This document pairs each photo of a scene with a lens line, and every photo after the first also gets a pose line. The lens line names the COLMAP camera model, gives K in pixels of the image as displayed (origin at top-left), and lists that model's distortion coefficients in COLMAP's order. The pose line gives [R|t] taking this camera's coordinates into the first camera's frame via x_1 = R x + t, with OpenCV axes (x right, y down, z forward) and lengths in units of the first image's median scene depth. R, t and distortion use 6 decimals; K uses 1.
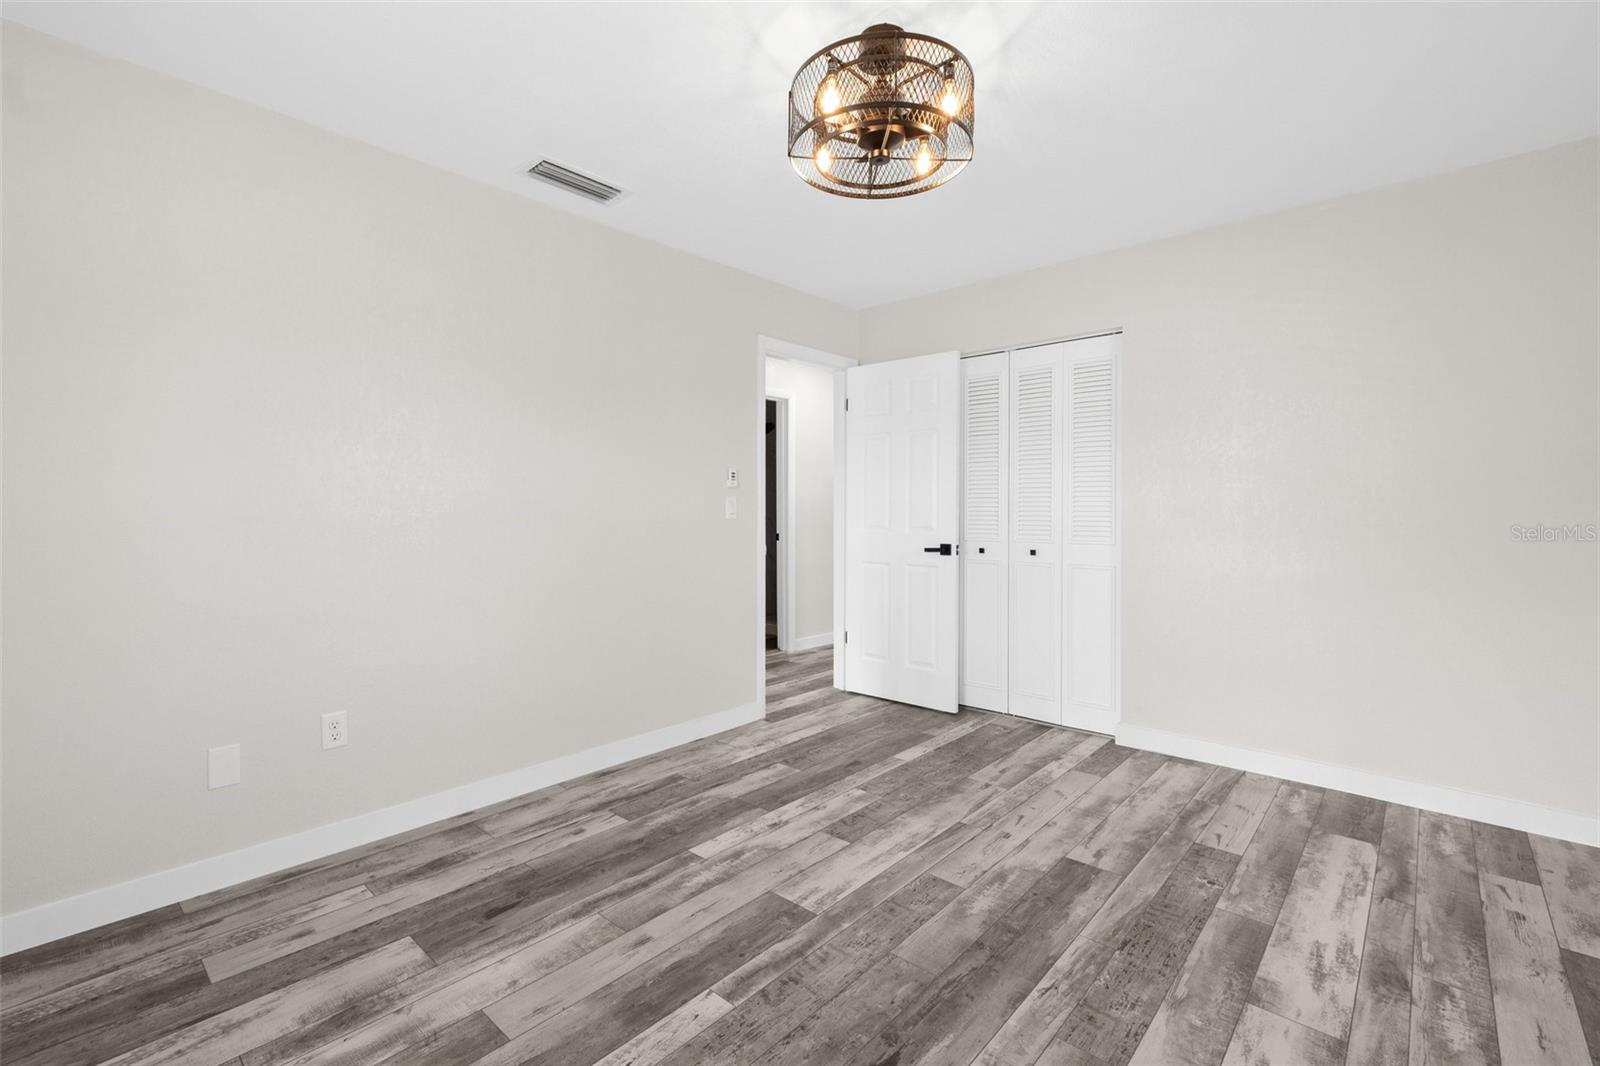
lens RADIAL K [[695.7, 0, 790.2], [0, 695.7, 528.0], [0, 0, 1]] dist [-0.002193, -0.000684]
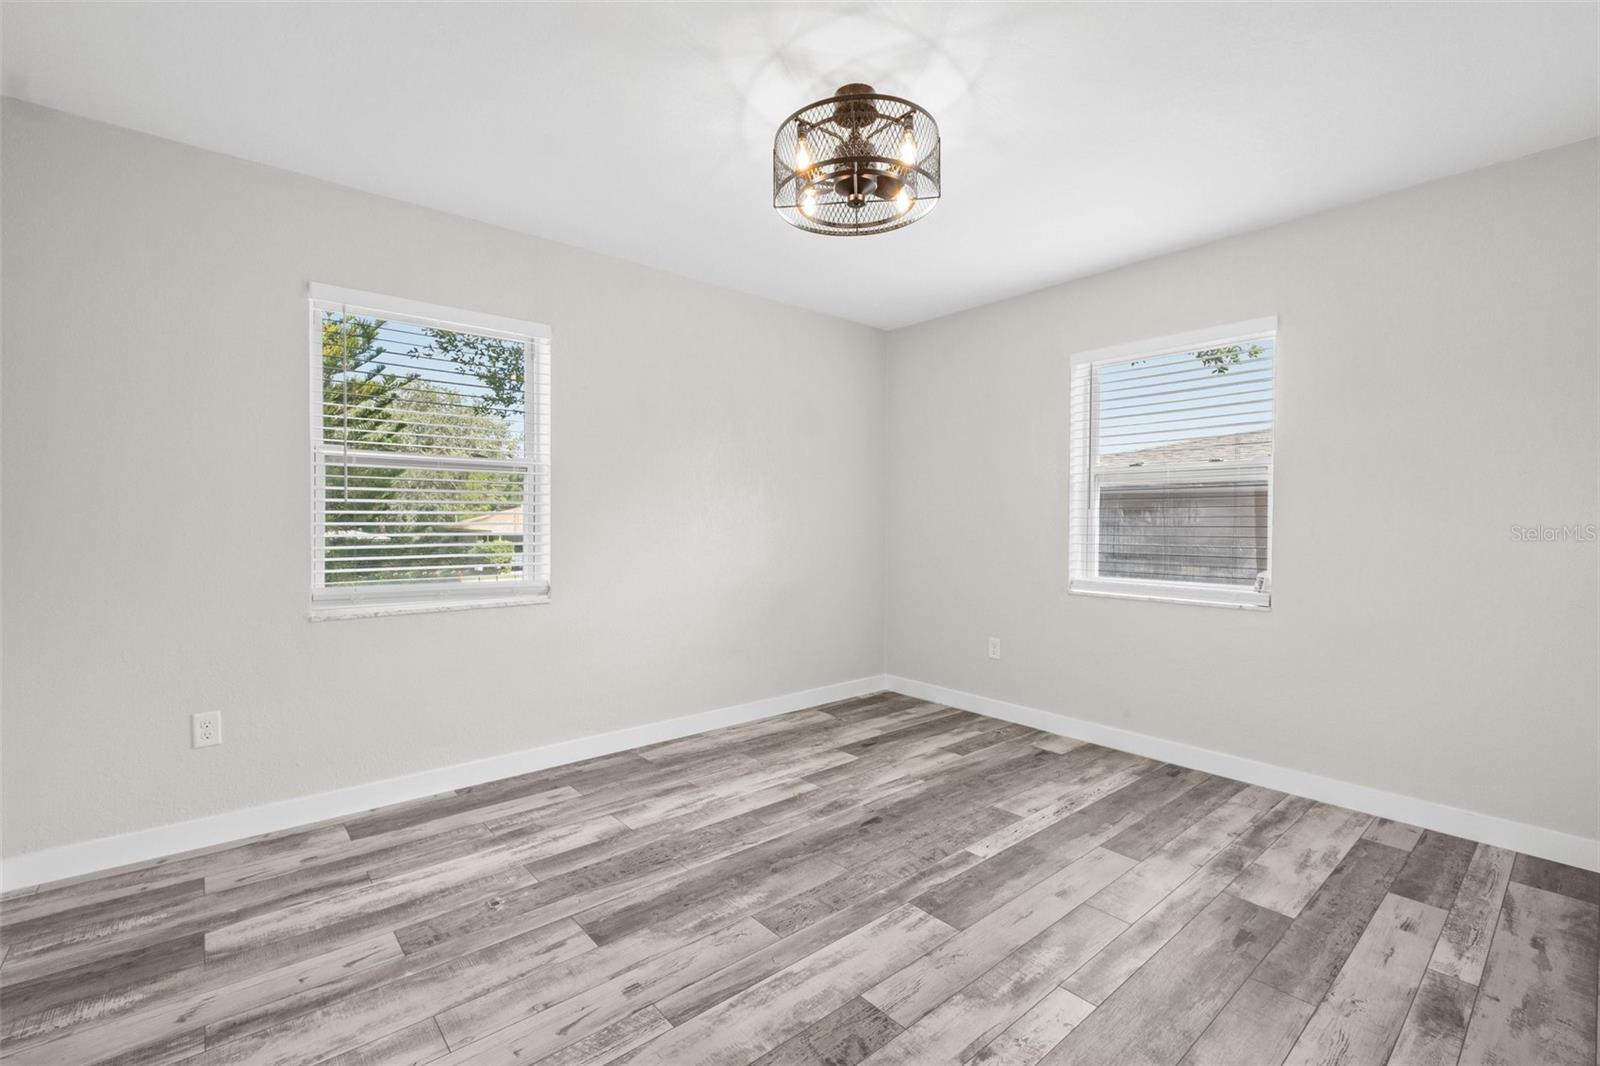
lens RADIAL K [[695.7, 0, 790.2], [0, 695.7, 528.0], [0, 0, 1]] dist [-0.002193, -0.000684]
pose [[-0.992069, -0.005828, 0.125563, 0.085930], [-0.001011, 0.999262, 0.038393, -0.051560], [-0.125694, 0.037961, -0.991342, 2.001526]]
